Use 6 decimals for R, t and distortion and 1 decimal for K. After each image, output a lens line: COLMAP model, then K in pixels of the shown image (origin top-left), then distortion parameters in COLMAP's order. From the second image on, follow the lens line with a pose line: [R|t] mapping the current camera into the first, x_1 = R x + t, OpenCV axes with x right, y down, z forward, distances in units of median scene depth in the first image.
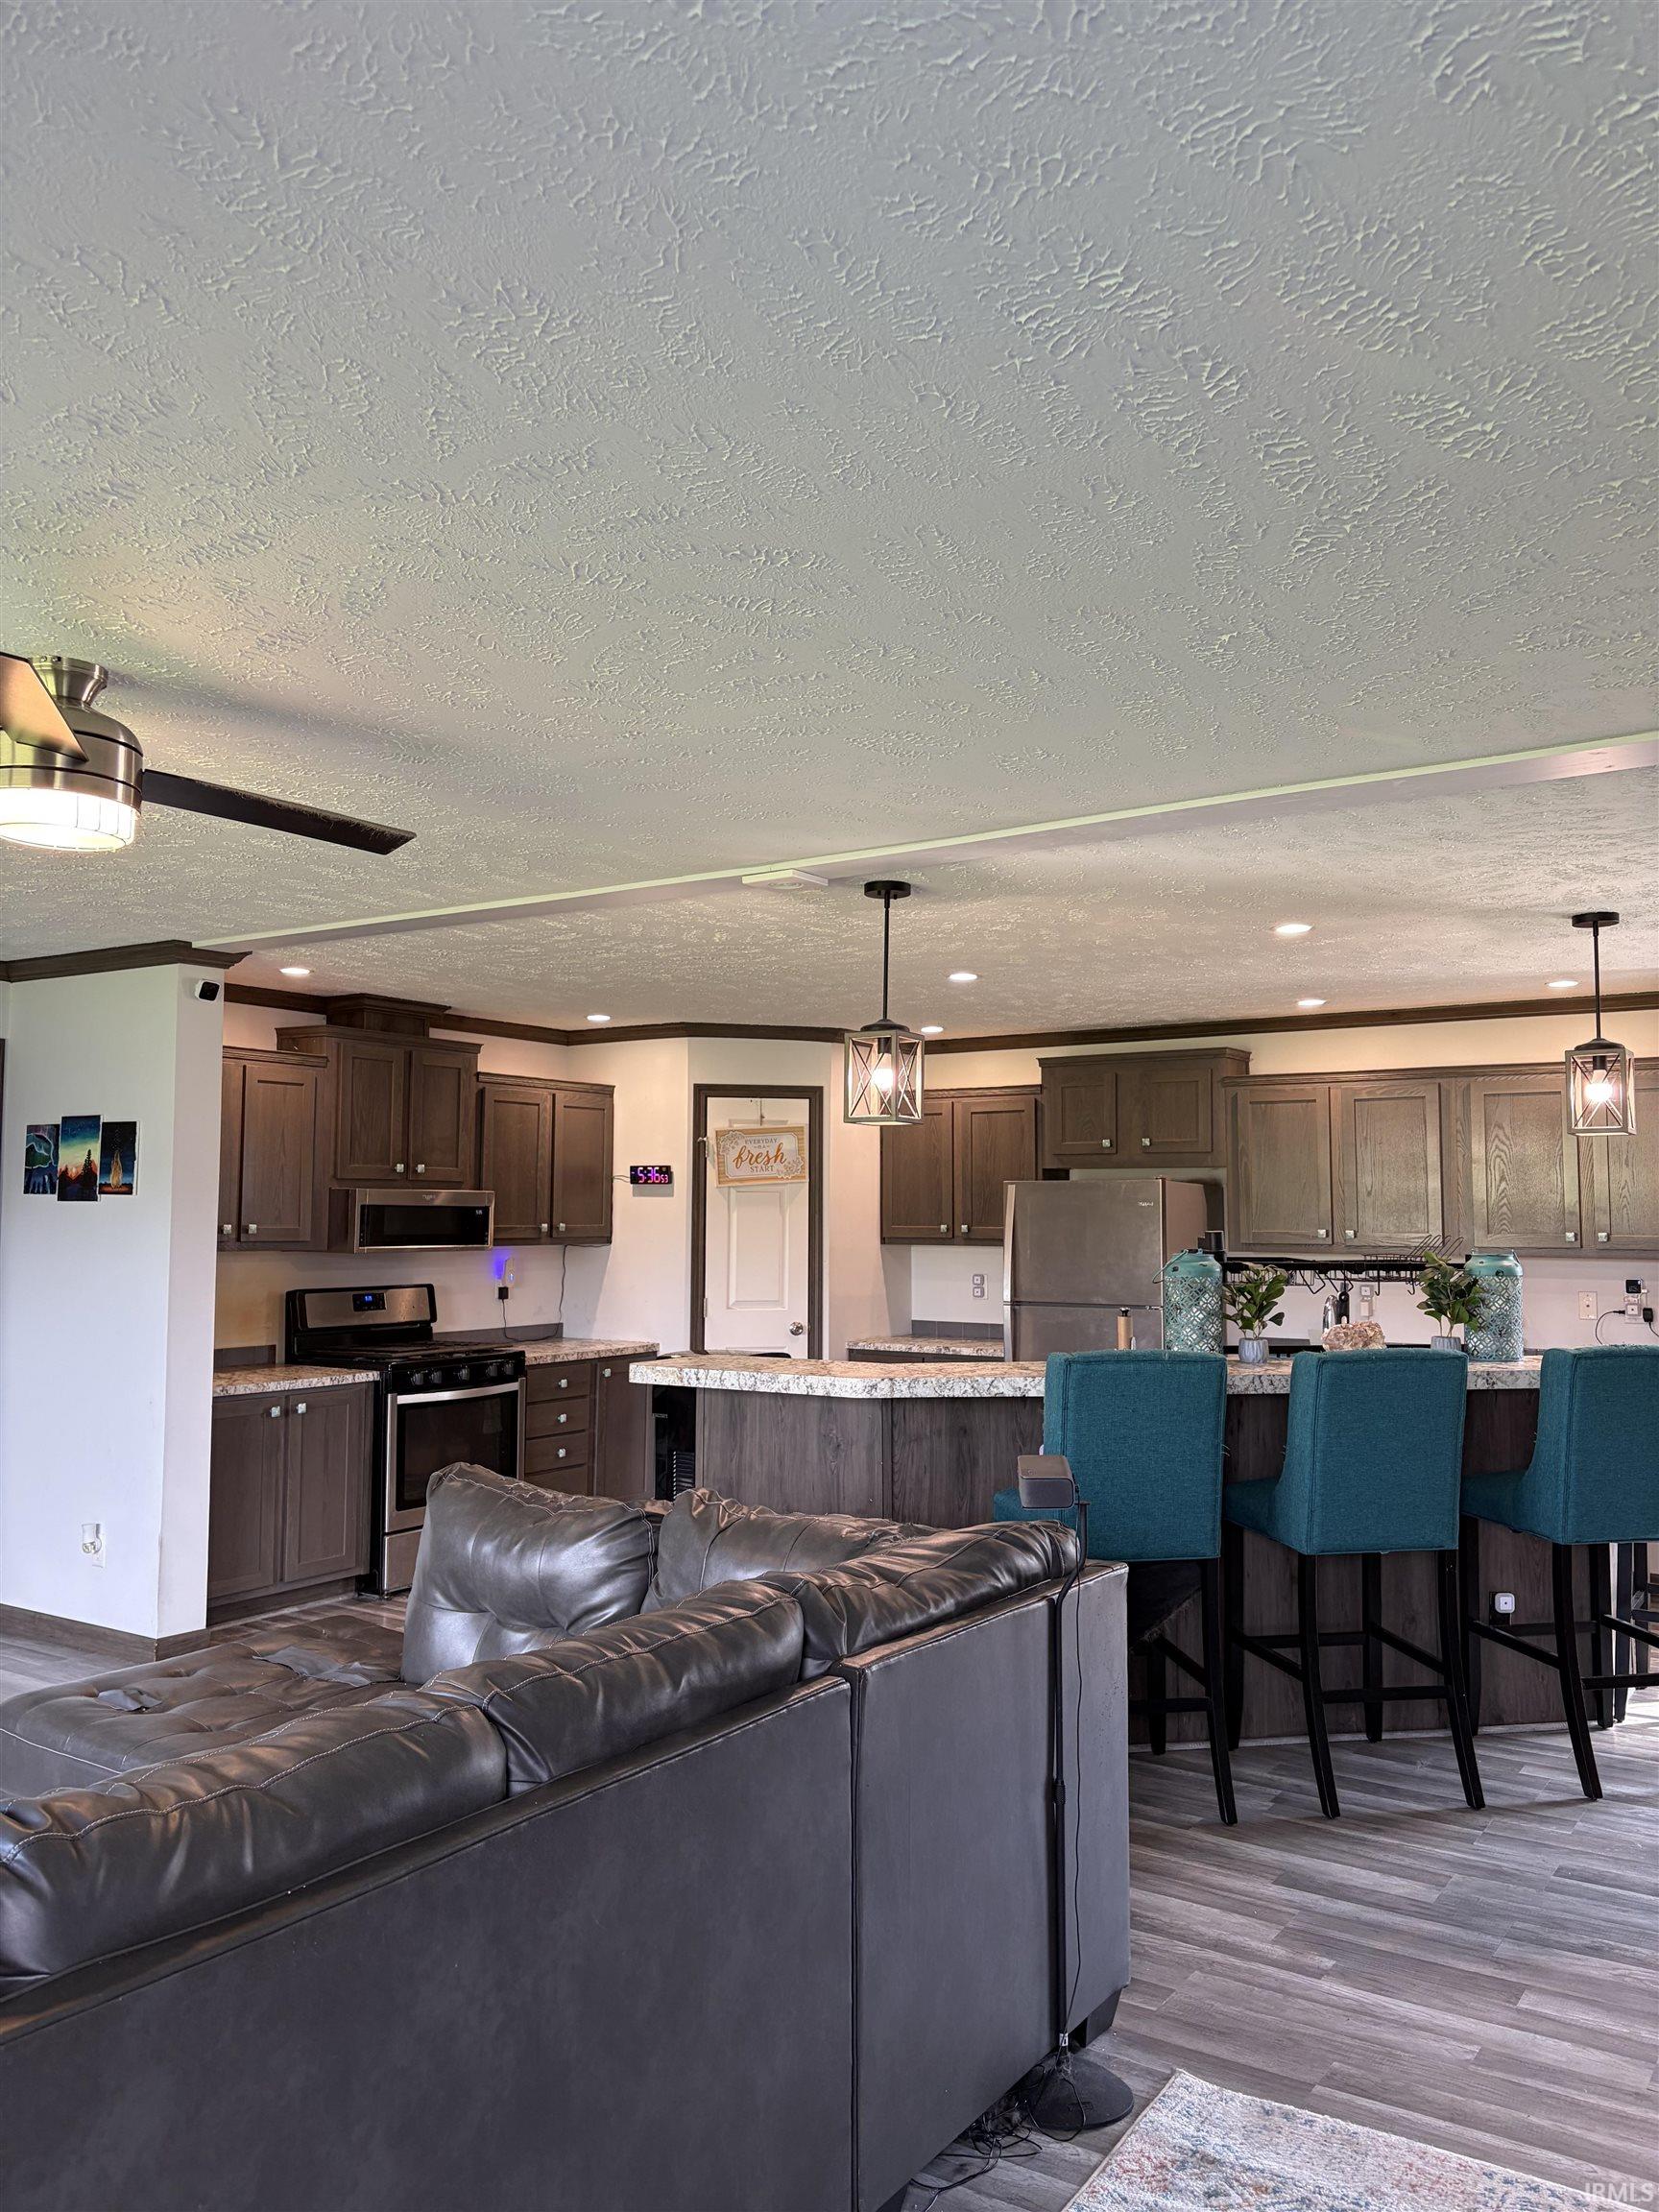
lens RADIAL K [[1669.5, 0, 840.4], [0, 1669.5, 1106.6], [0, 0, 1]] dist [0.048388, -0.054782]
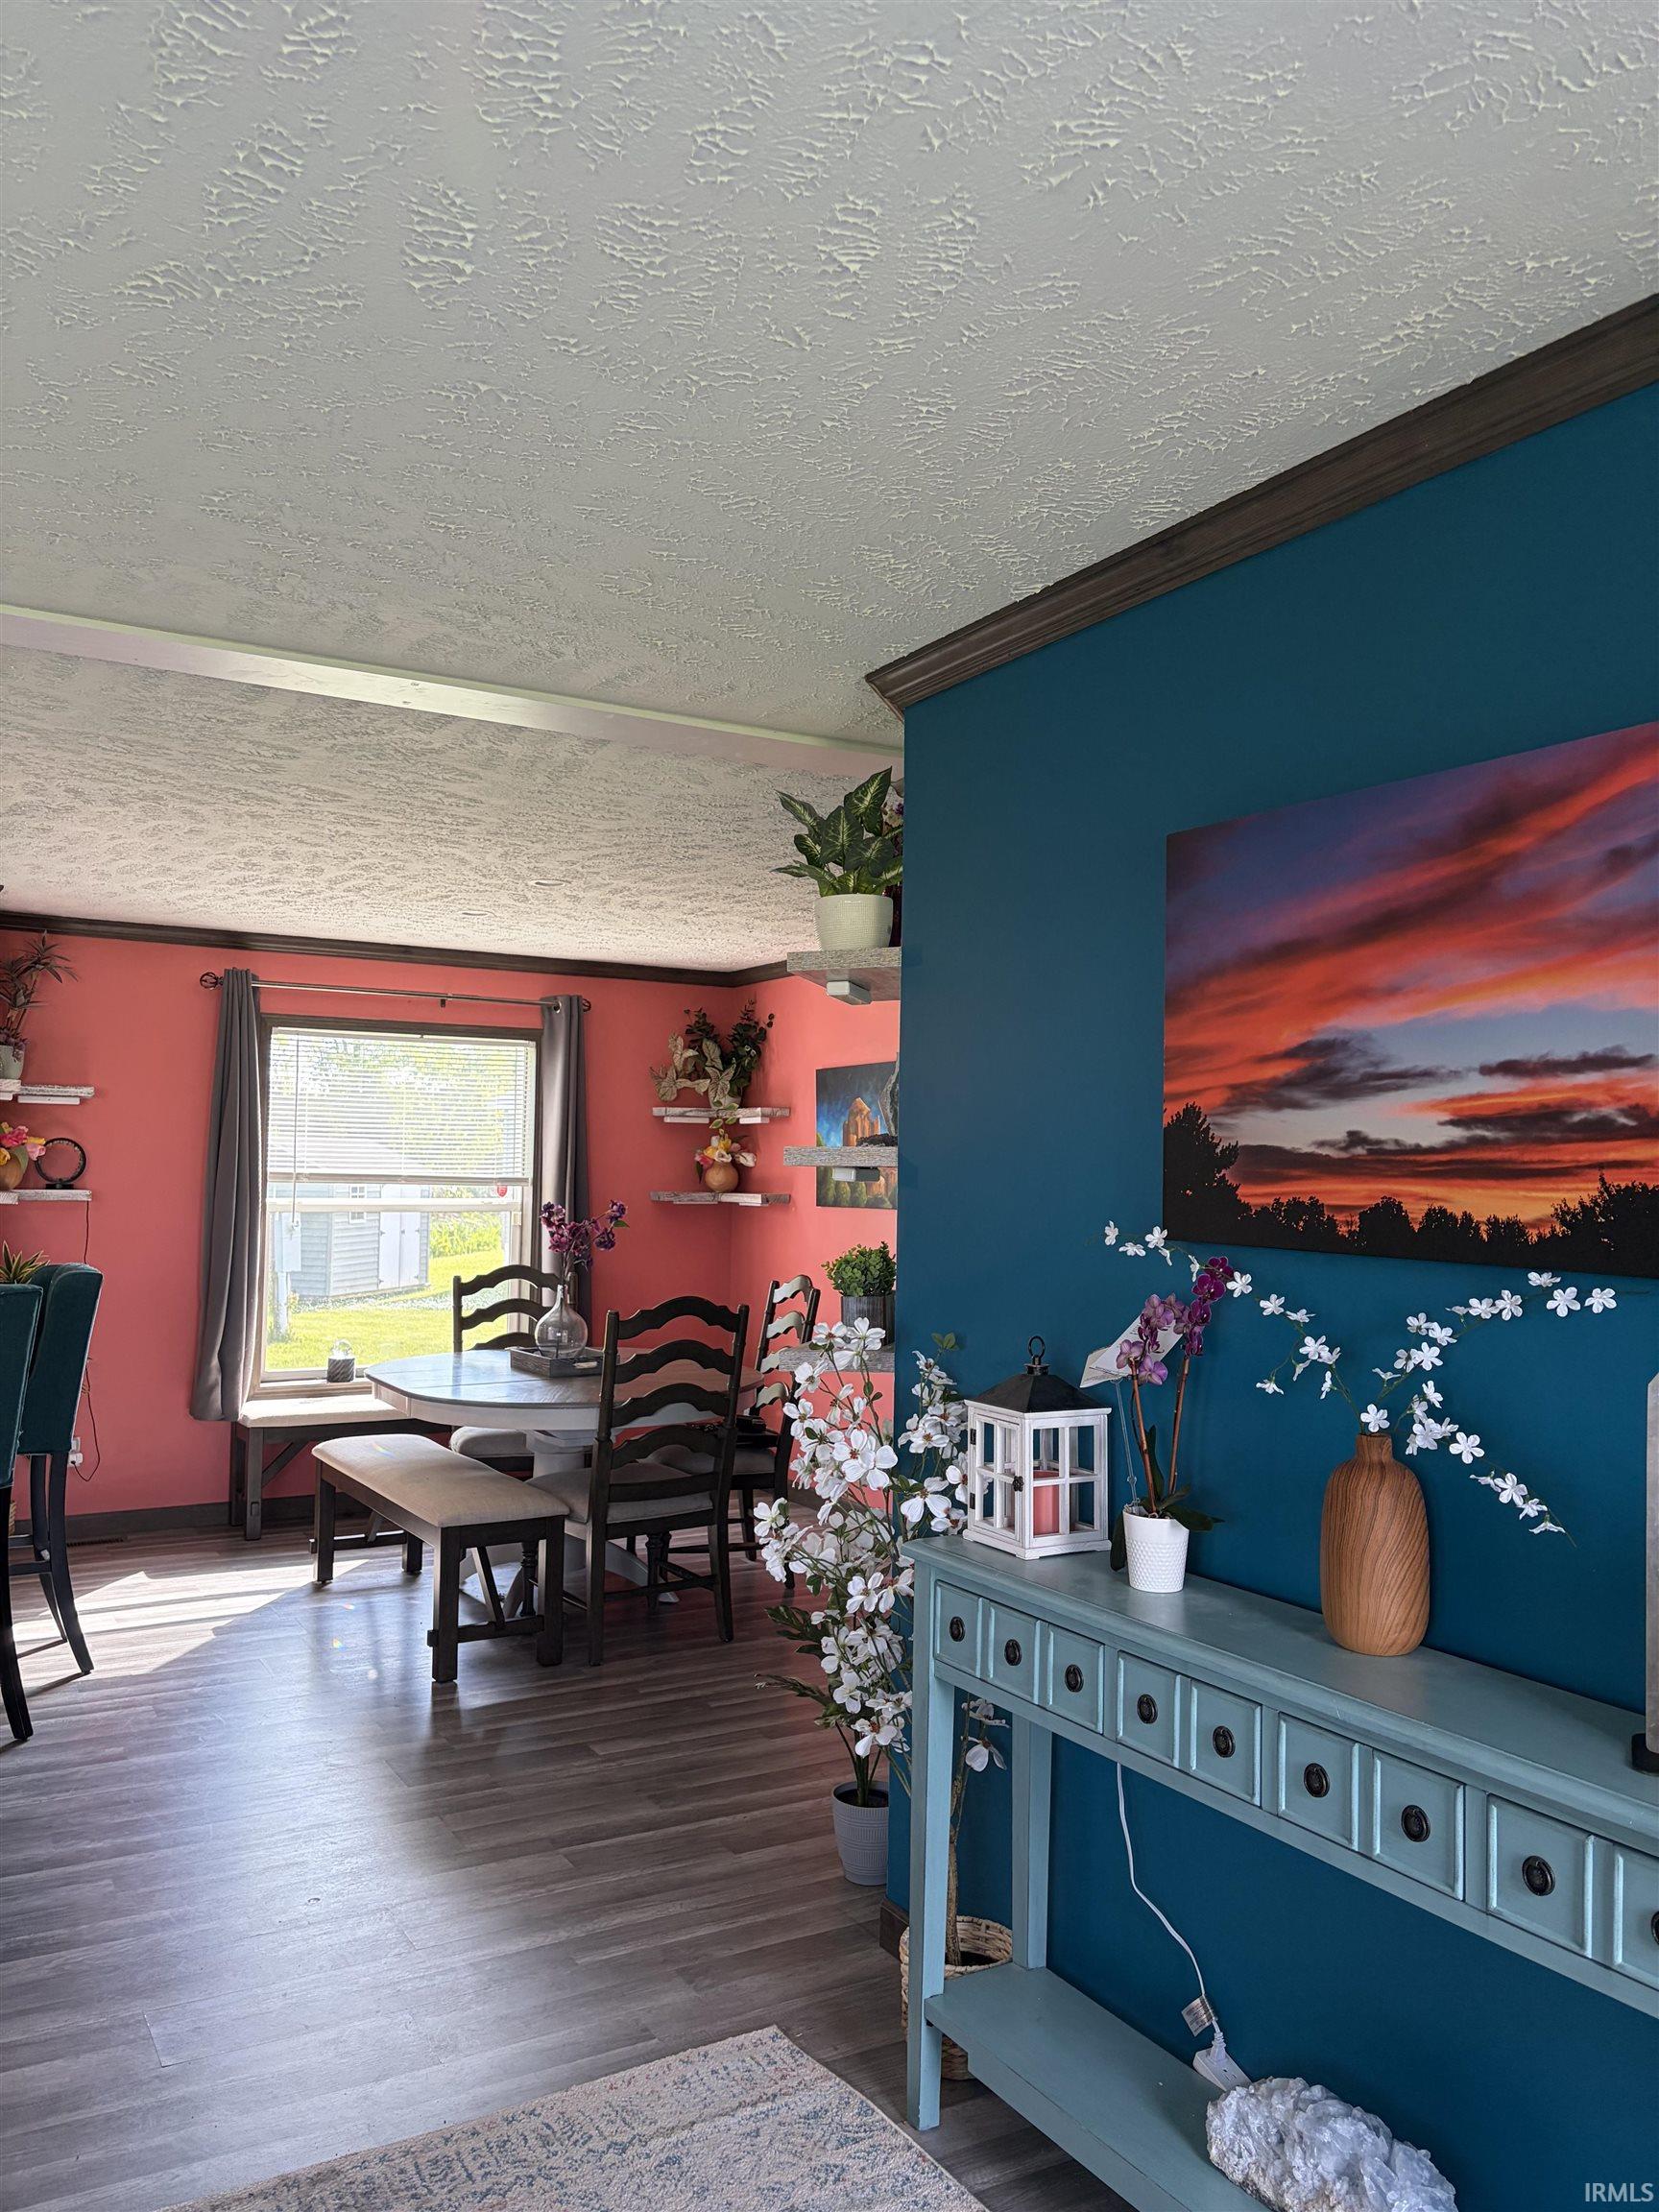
lens RADIAL K [[1669.5, 0, 814.5], [0, 1669.5, 1107.3], [0, 0, 1]] dist [0.048388, -0.054782]
pose [[0.445444, 0.037737, 0.894514, -0.139903], [-0.072298, 0.997365, -0.006073, 0.015871], [-0.892386, -0.061967, 0.446999, 0.175966]]
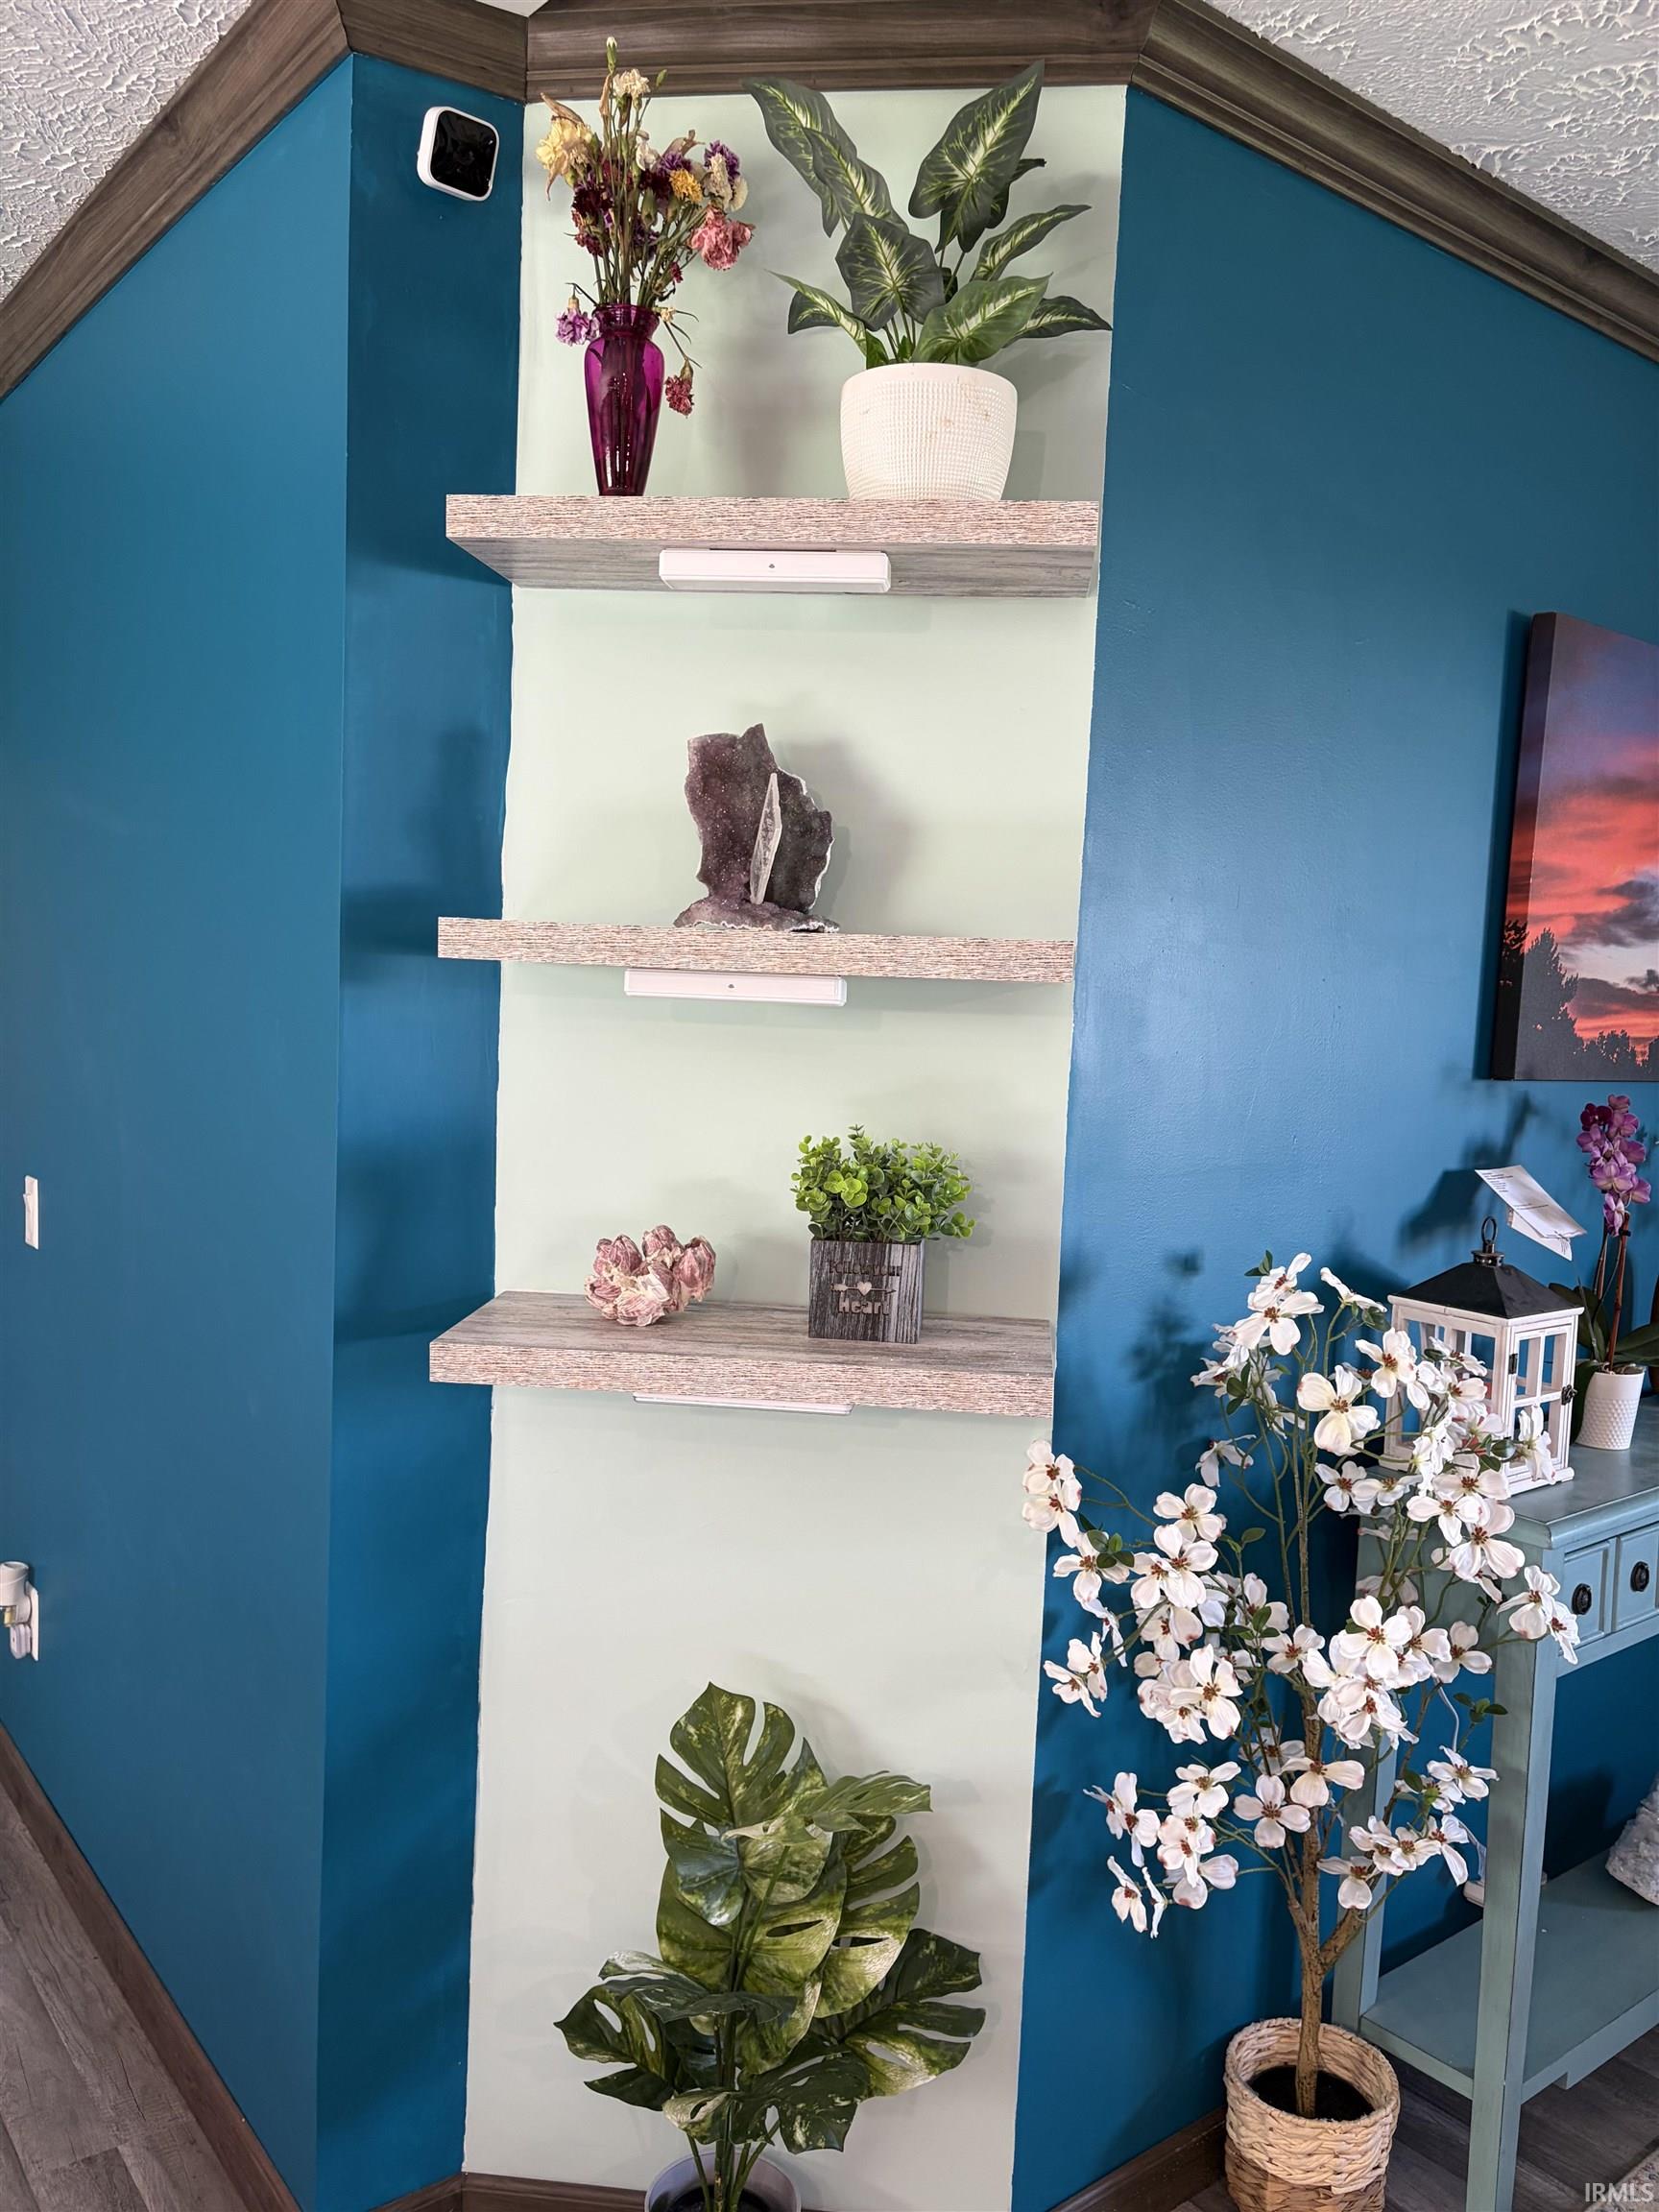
lens RADIAL K [[1669.5, 0, 872.4], [0, 1669.5, 1121.6], [0, 0, 1]] dist [0.048388, -0.054782]
pose [[-0.950845, -0.075354, 0.300358, 0.393483], [-0.068992, 0.997112, 0.031747, 0.054025], [-0.301883, 0.009464, -0.953298, 0.794223]]
